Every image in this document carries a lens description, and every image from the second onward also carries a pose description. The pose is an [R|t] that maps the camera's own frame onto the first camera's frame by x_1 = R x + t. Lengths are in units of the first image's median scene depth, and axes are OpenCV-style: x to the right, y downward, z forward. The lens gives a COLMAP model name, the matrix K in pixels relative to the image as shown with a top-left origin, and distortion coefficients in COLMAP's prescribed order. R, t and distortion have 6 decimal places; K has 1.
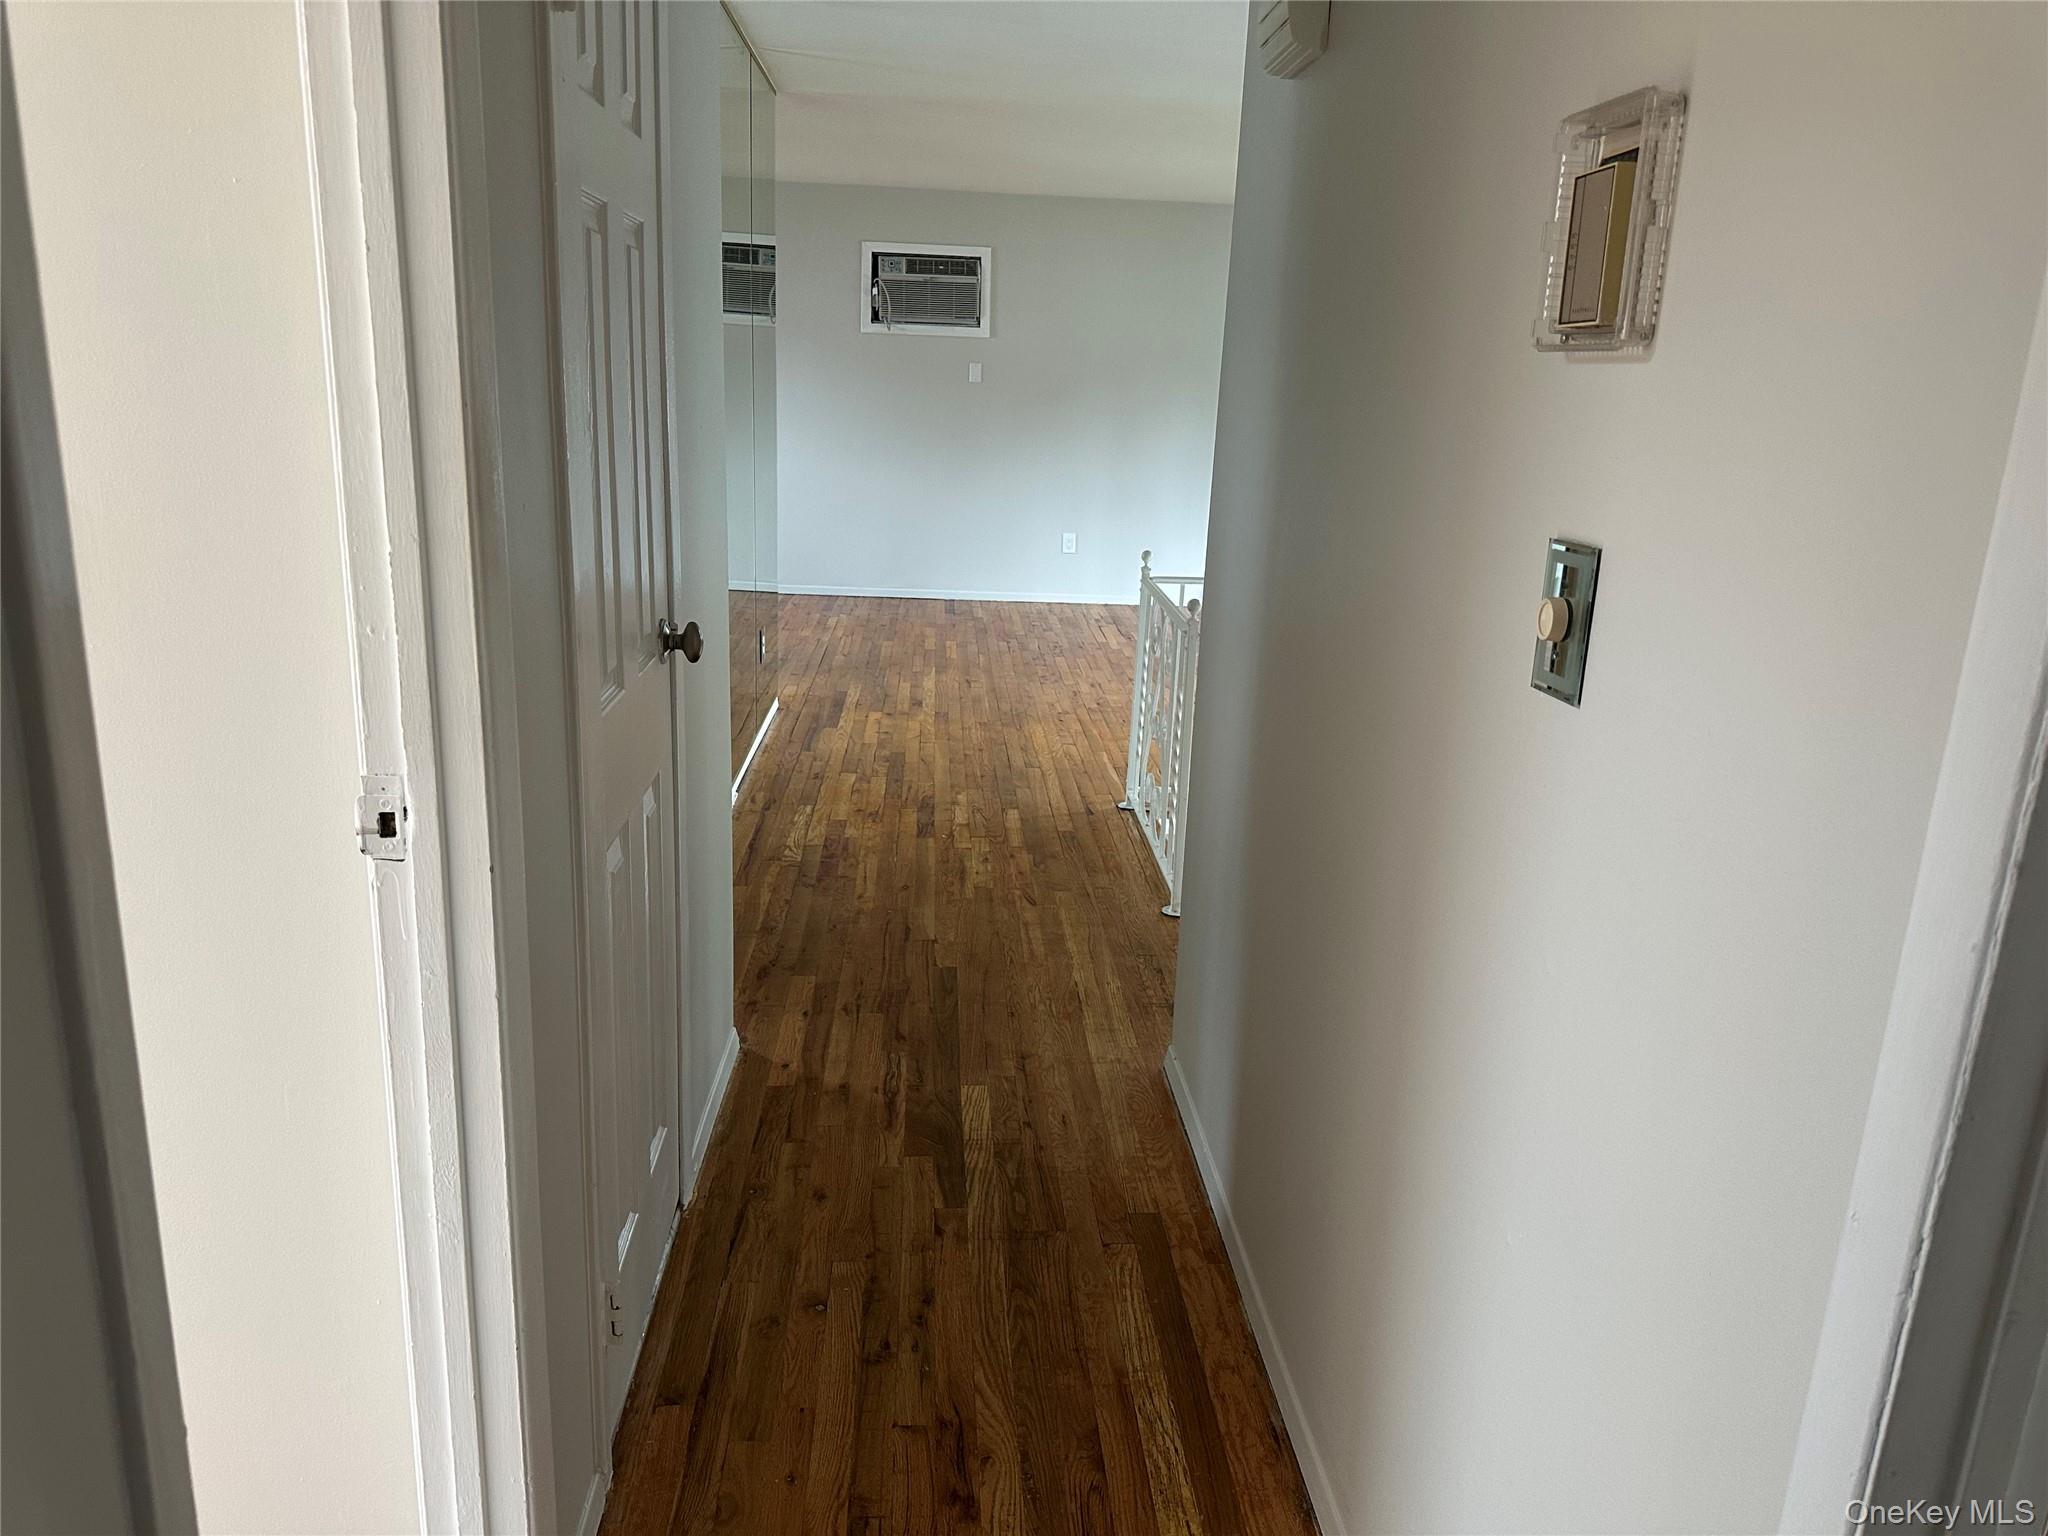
lens RADIAL K [[1450.4, 0, 1038.5], [0, 1450.4, 769.4], [0, 0, 1]] dist [0.030133, -0.036513]
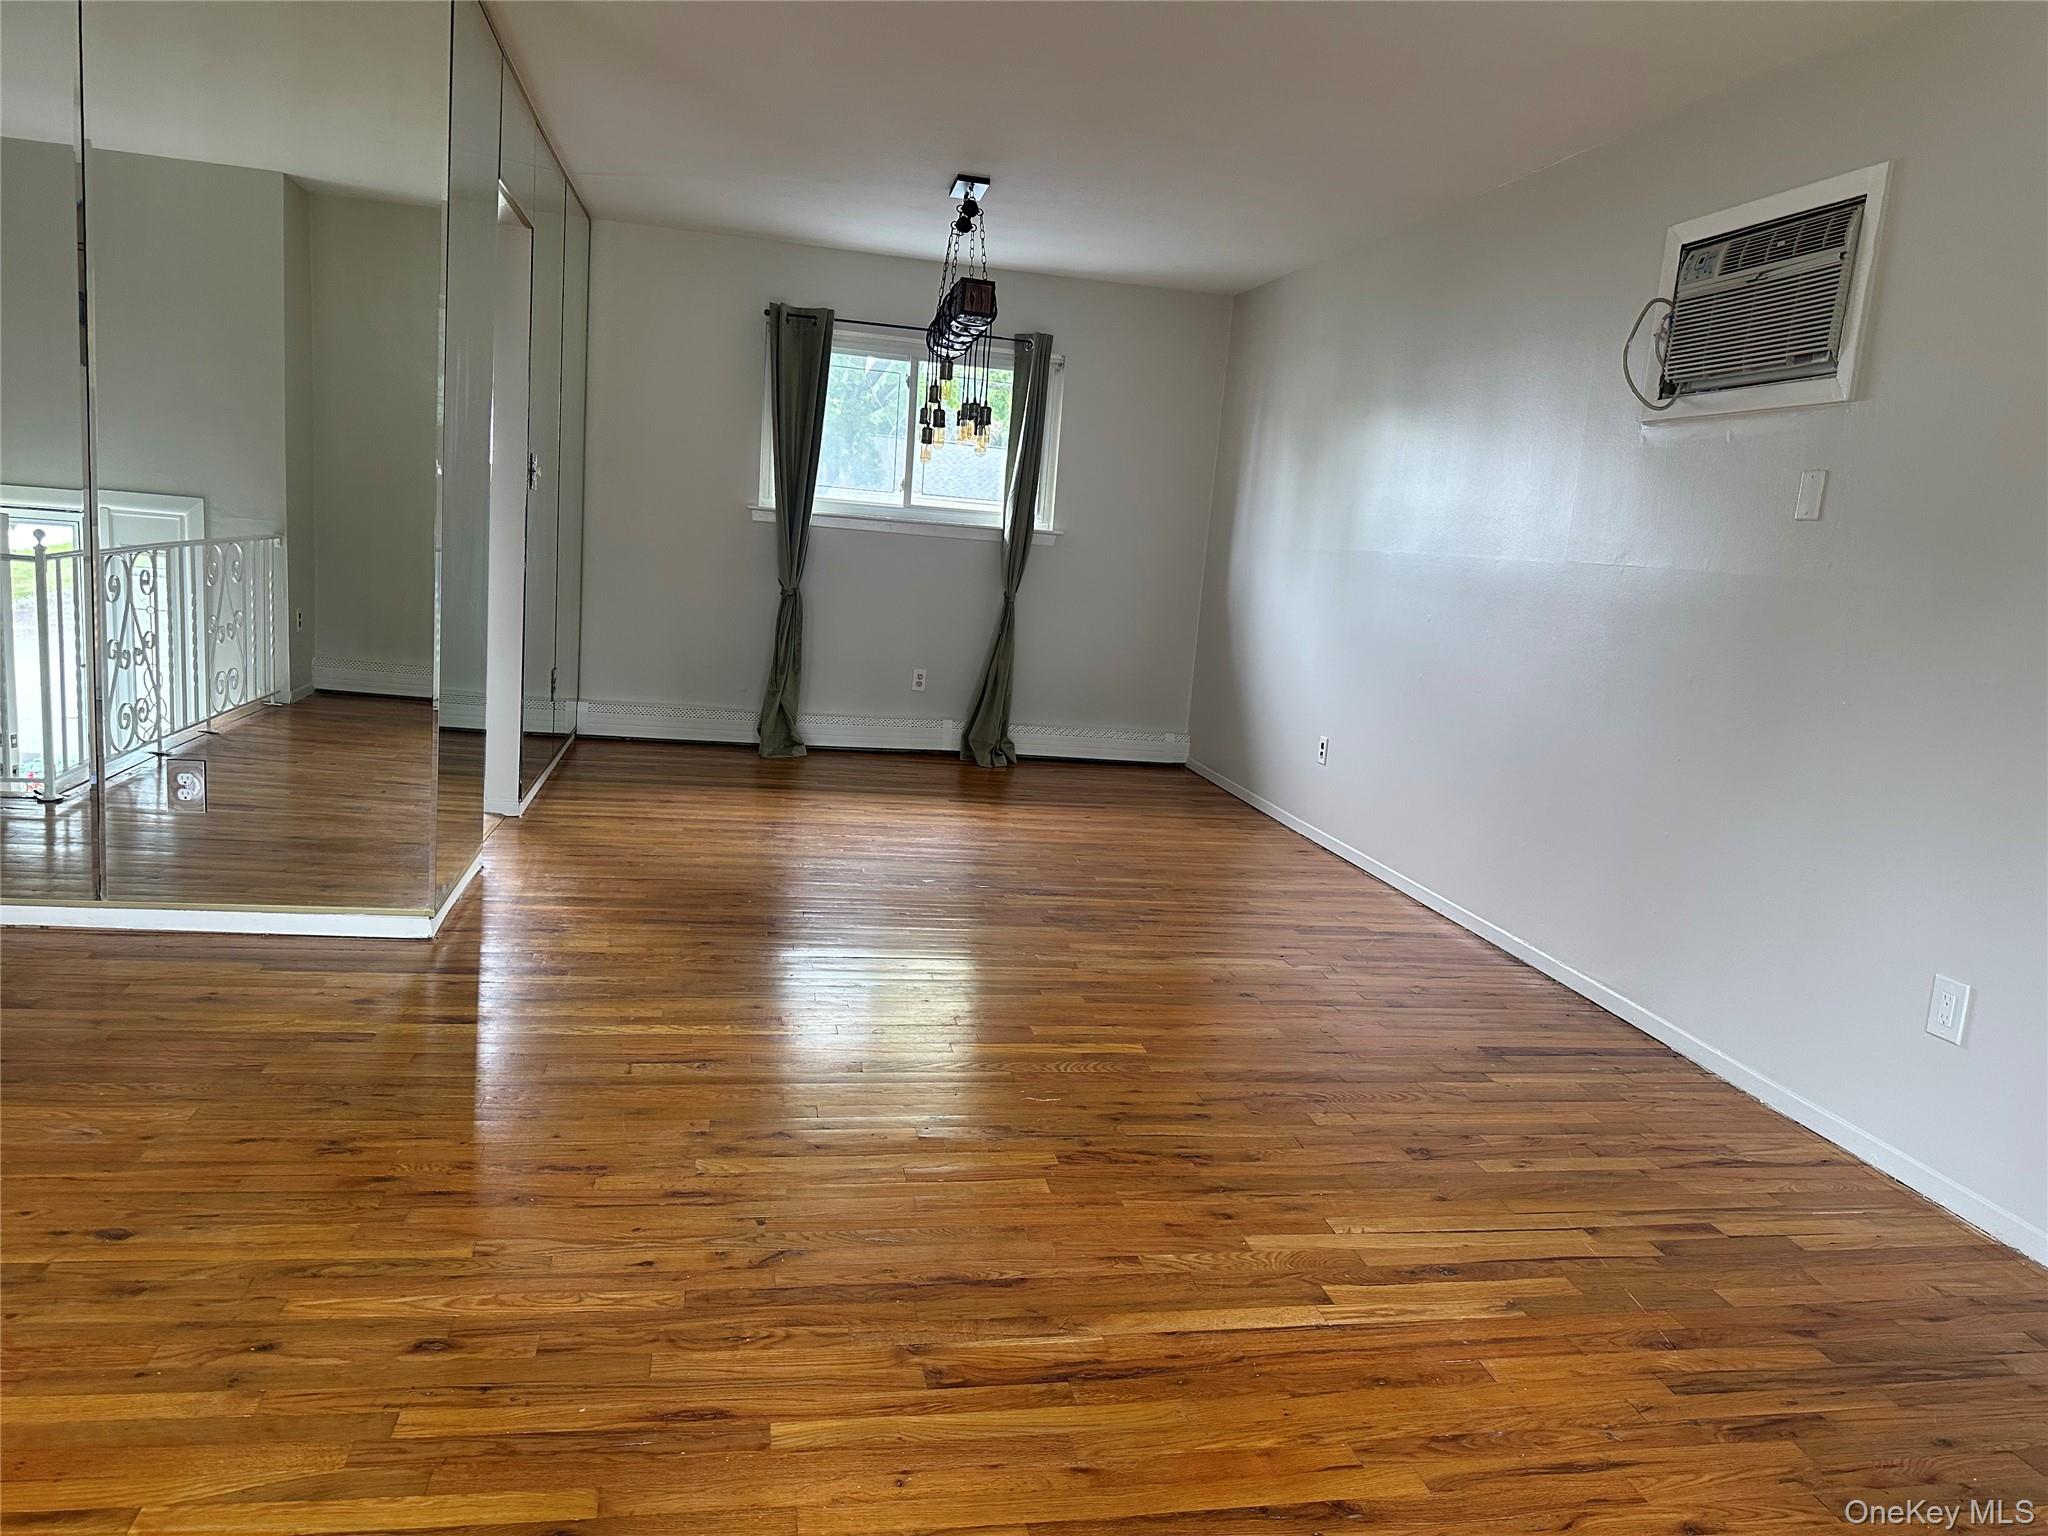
lens RADIAL K [[1450.4, 0, 1038.5], [0, 1450.4, 769.4], [0, 0, 1]] dist [0.030133, -0.036513]
pose [[0.134244, 0.131790, -0.982146, 0.501641], [-0.334084, 0.939112, 0.080351, -0.274069], [0.932934, 0.317332, 0.170099, 1.243253]]
